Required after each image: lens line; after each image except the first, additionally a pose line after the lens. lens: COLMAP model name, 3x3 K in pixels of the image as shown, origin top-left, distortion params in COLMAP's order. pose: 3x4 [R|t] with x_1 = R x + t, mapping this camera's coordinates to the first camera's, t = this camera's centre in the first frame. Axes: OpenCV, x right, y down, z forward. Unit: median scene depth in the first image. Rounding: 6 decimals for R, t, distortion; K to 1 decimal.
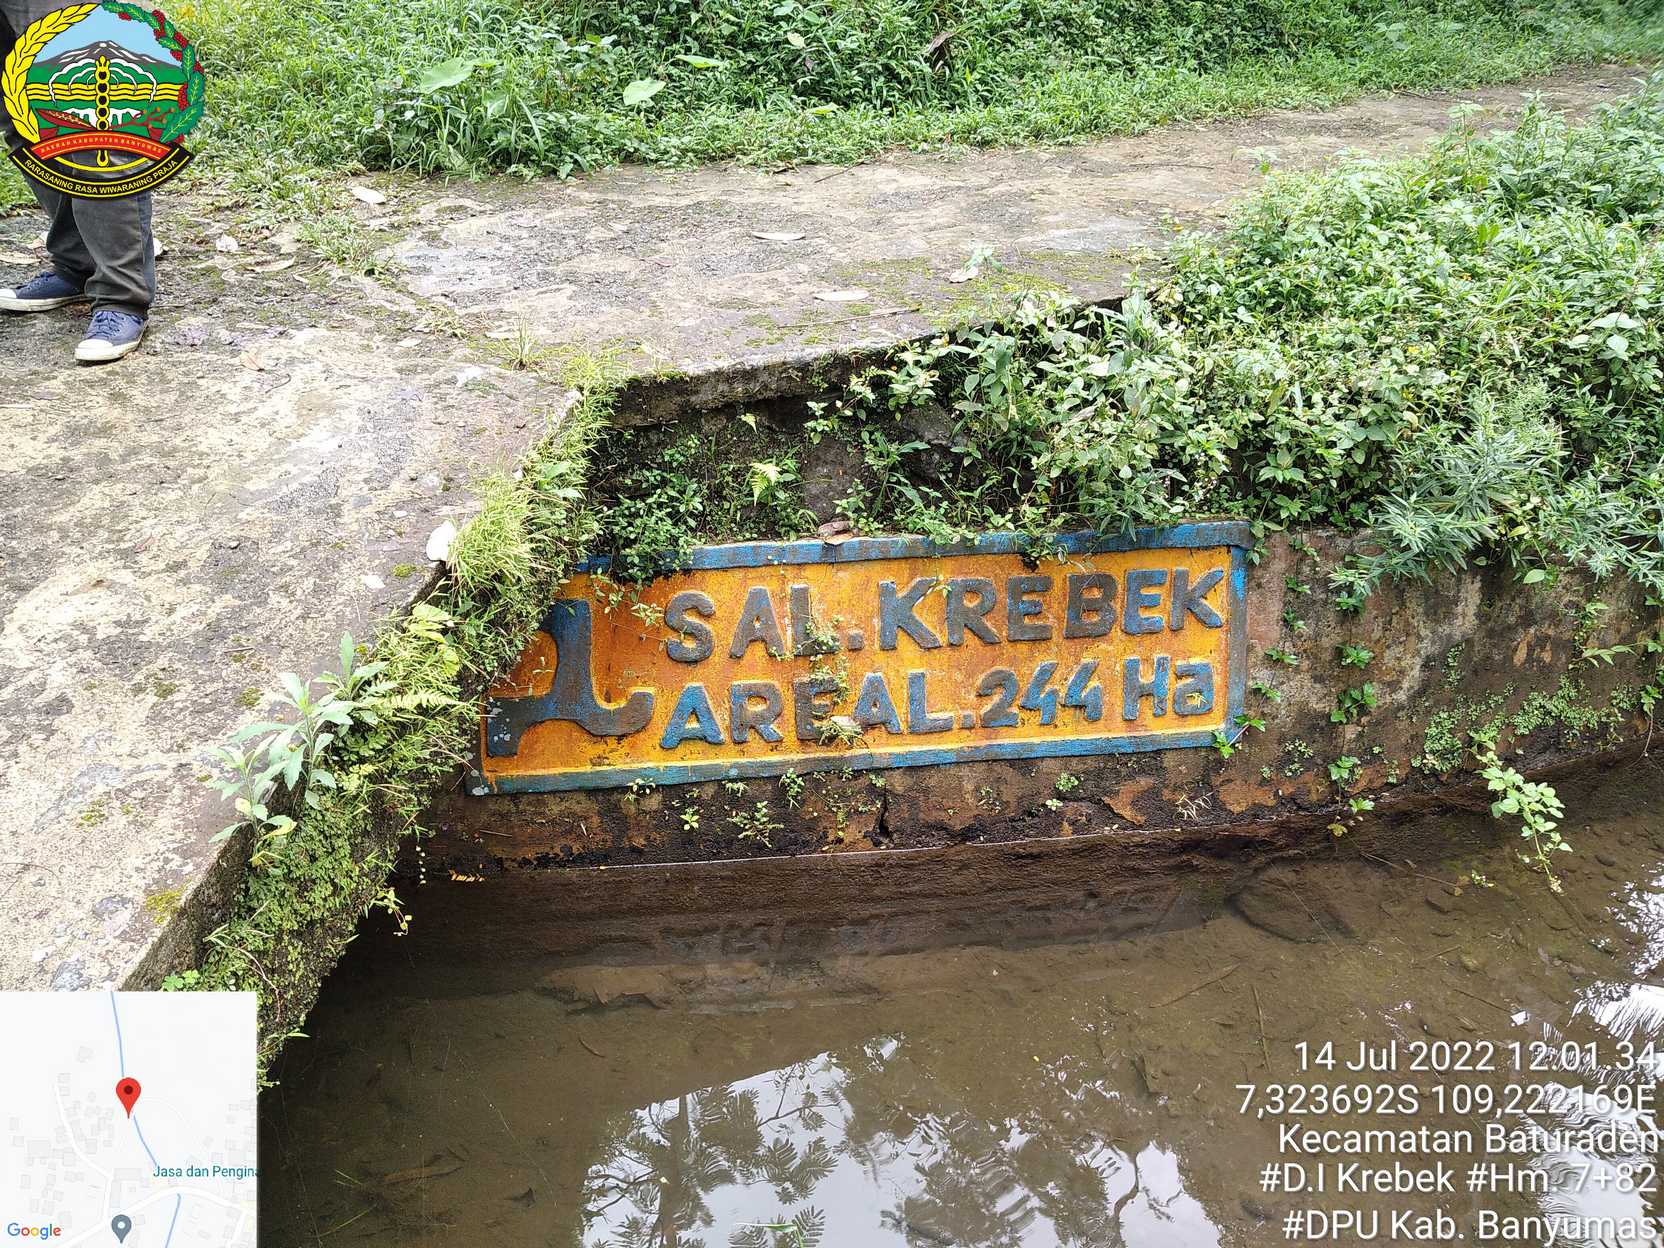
lens RADIAL K [[1390.3, 0, 820.5], [0, 1390.3, 620.1], [0, 0, 1]] dist [0.051873, -0.145701]
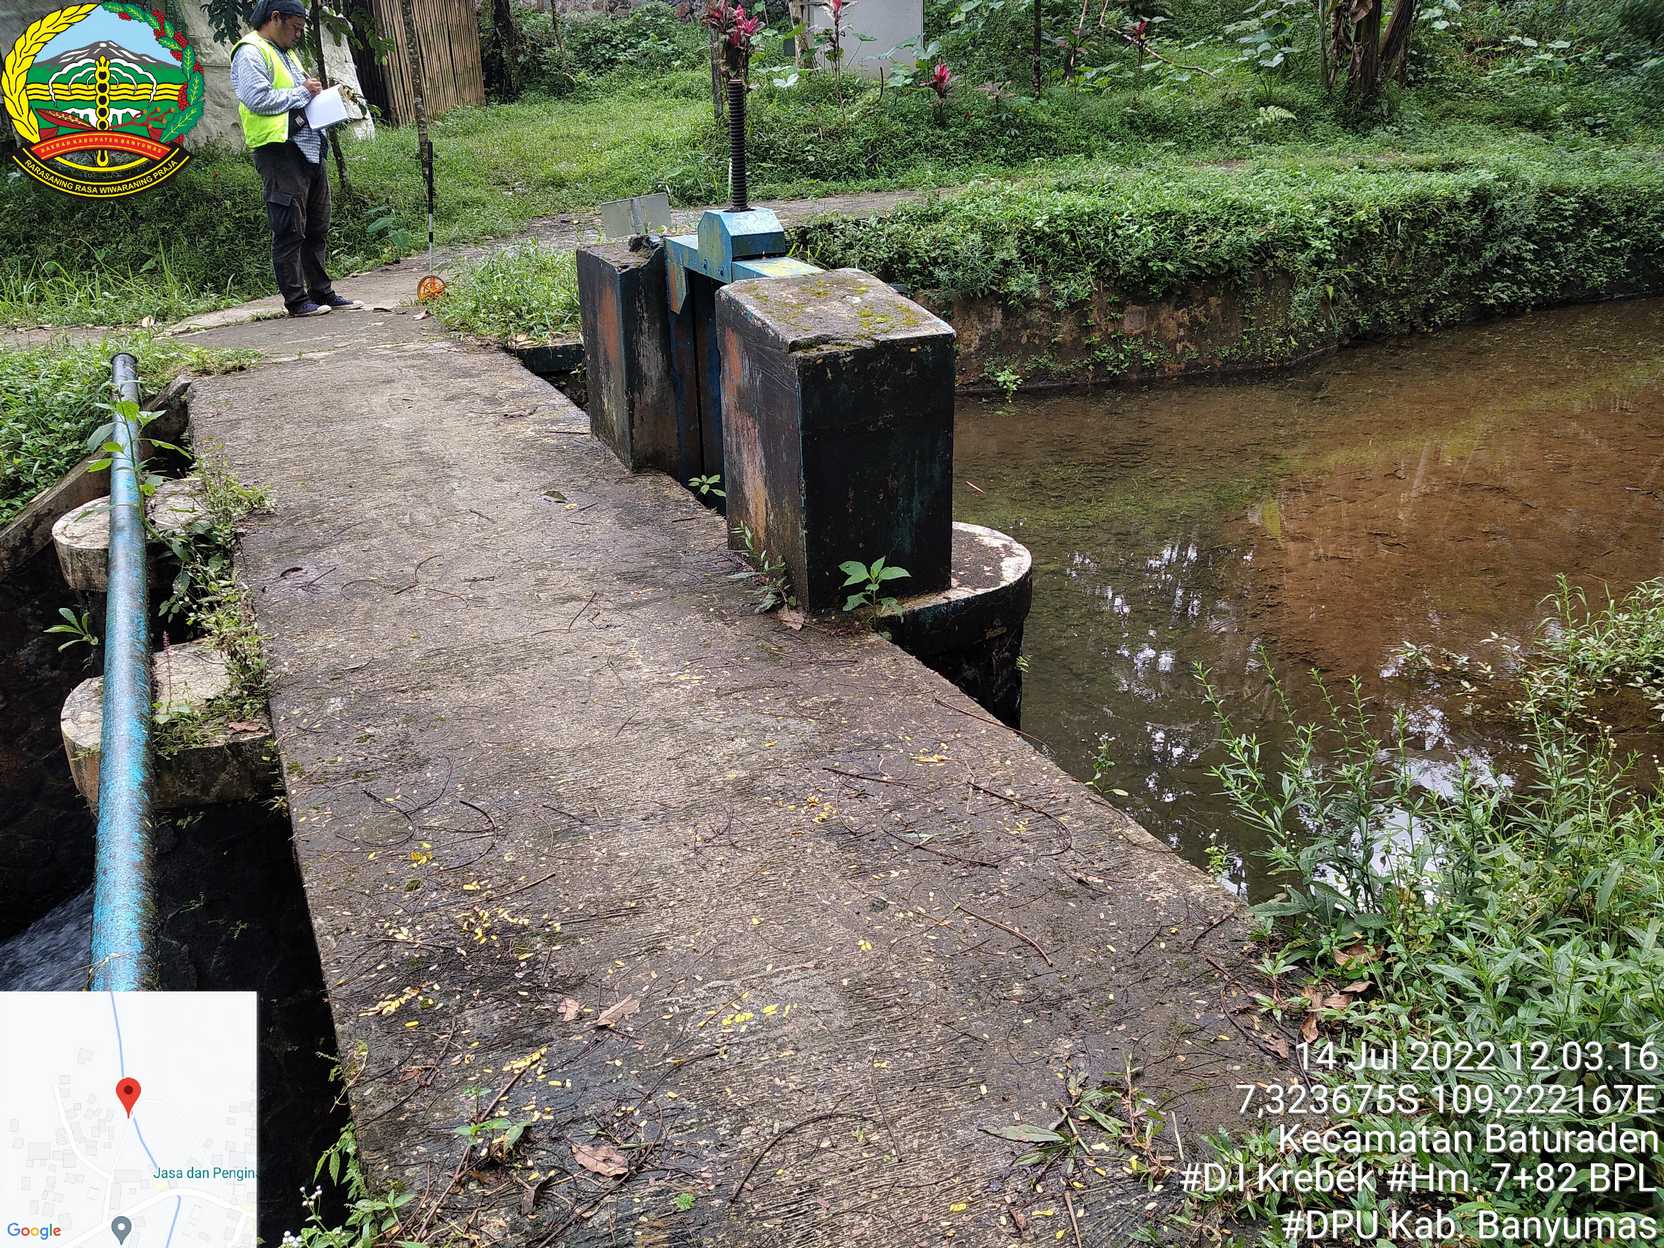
lens RADIAL K [[1426.8, 0, 862.6], [0, 1426.8, 624.3], [0, 0, 1]] dist [-0.006713, -0.002197]
pose [[0.980639, -0.000453, -0.195823, 0.803388], [-0.028187, 0.989257, -0.143446, 1.091951], [0.193784, 0.146188, 0.970091, -1.893119]]
